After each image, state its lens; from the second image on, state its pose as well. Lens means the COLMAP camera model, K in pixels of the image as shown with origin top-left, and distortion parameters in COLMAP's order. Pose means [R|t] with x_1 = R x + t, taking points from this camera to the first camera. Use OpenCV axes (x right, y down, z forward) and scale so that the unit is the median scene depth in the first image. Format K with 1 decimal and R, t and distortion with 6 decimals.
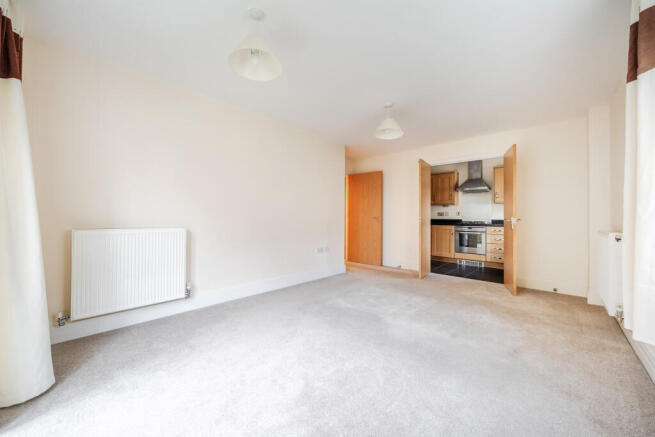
lens RADIAL K [[252.3, 0, 331.2], [0, 252.3, 216.9], [0, 0, 1]] dist [-0.003835, -0.000083]
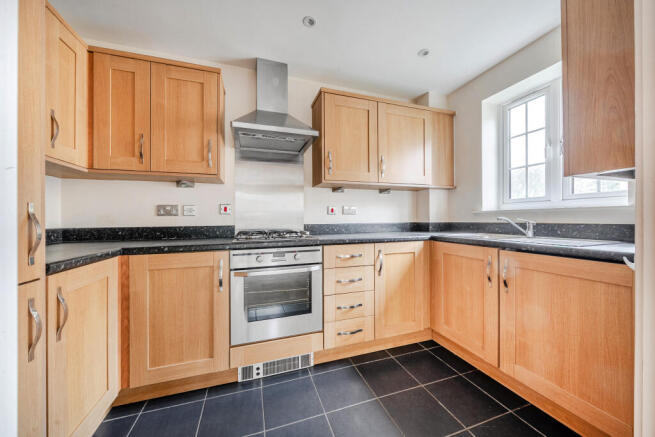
lens RADIAL K [[227.4, 0, 323.4], [0, 227.4, 217.8], [0, 0, 1]] dist [-0.002889, 0.000209]
pose [[0.500217, -0.000912, 0.865900, 0.321099], [0.007806, 0.999964, -0.003456, 0.000961], [-0.865865, 0.008488, 0.500206, 0.770684]]
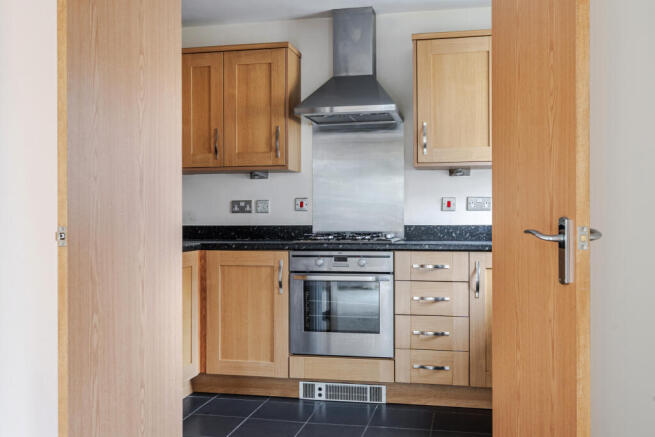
lens RADIAL K [[692.7, 0, 328.2], [0, 692.7, 217.8], [0, 0, 1]] dist [0.029077, 0.000000]
pose [[0.874752, -0.004189, 0.484553, 0.180567], [0.003857, 0.999991, 0.001683, 0.000225], [-0.484556, 0.000397, 0.874760, 0.356364]]
